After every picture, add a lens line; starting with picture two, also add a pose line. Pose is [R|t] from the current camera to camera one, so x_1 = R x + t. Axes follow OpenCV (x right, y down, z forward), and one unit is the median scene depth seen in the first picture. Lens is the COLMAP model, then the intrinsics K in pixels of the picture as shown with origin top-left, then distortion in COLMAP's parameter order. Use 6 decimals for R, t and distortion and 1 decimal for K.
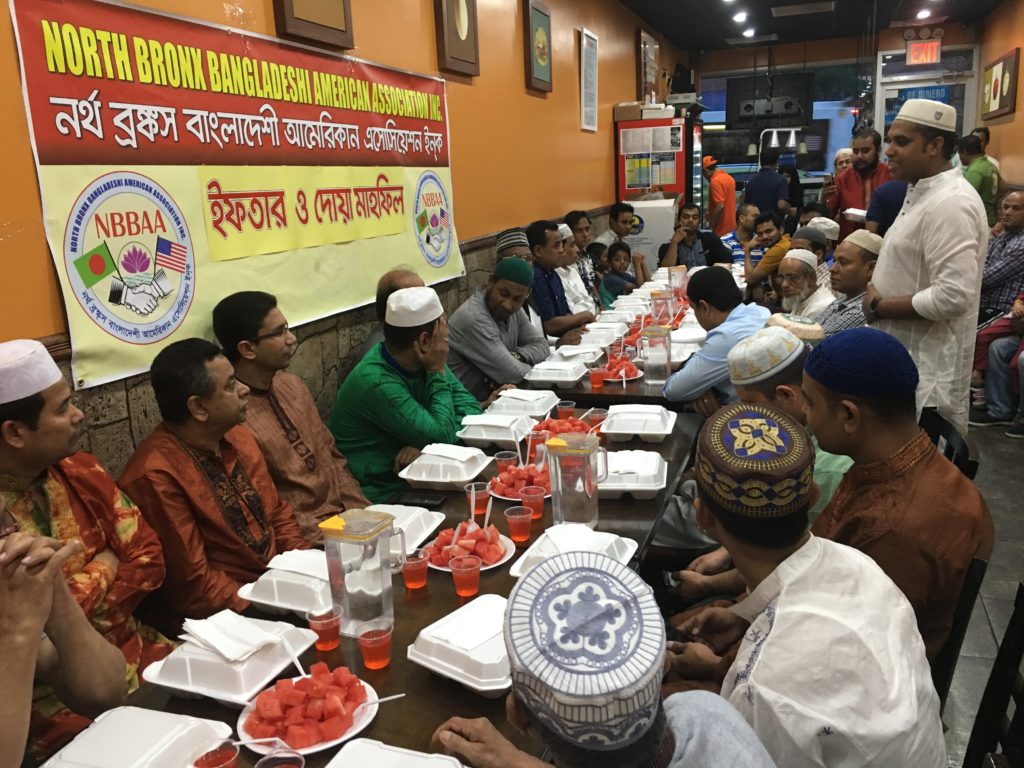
lens RADIAL K [[888.6, 0, 515.9], [0, 888.6, 396.7], [0, 0, 1]] dist [0.070304, -0.102428]
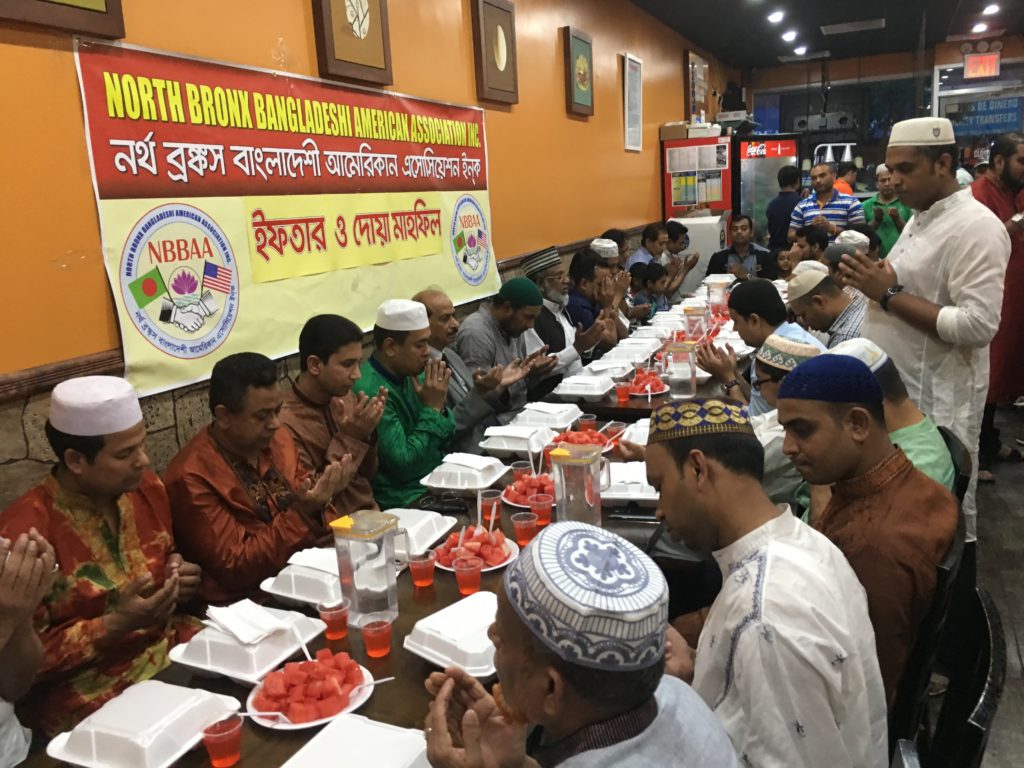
lens RADIAL K [[888.6, 0, 503.1], [0, 888.6, 375.0], [0, 0, 1]] dist [0.070304, -0.102428]
pose [[0.996597, 0.005093, -0.082266, 0.041725], [-0.008391, 0.999172, -0.039802, 0.001285], [0.081995, 0.040357, 0.995815, -0.043063]]
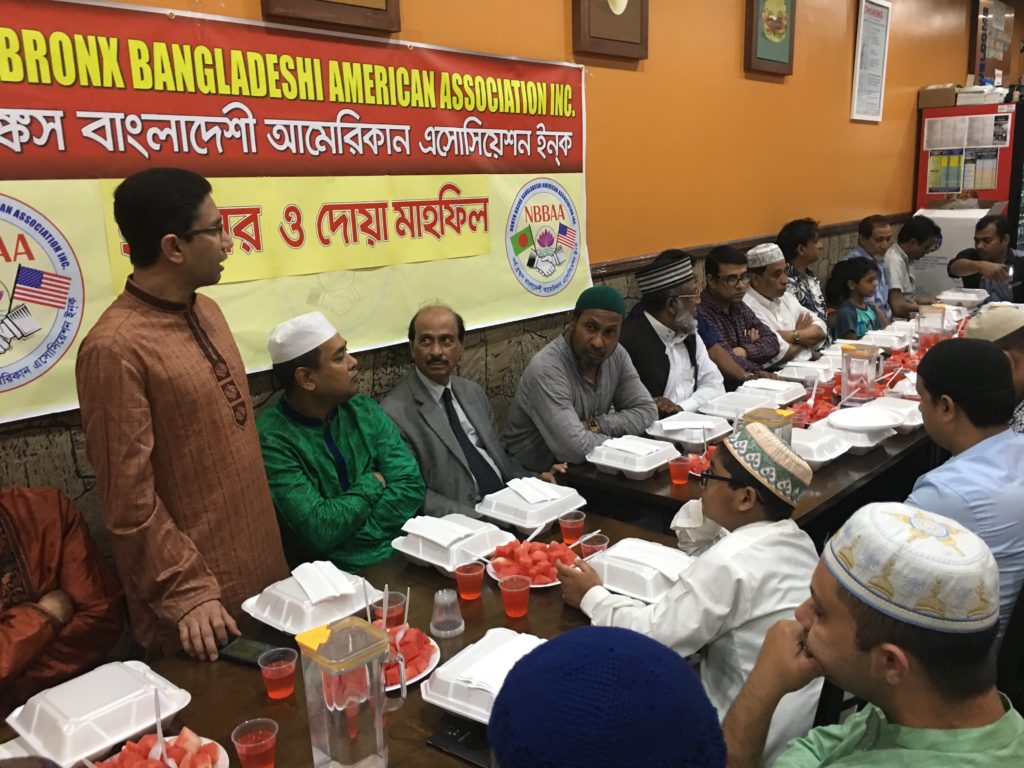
lens RADIAL K [[888.6, 0, 481.9], [0, 888.6, 385.4], [0, 0, 1]] dist [0.070304, -0.102428]
pose [[0.912497, 0.106848, -0.394884, 0.244836], [-0.107444, 0.993996, 0.020676, -0.096881], [0.394722, 0.023561, 0.918498, 0.300212]]
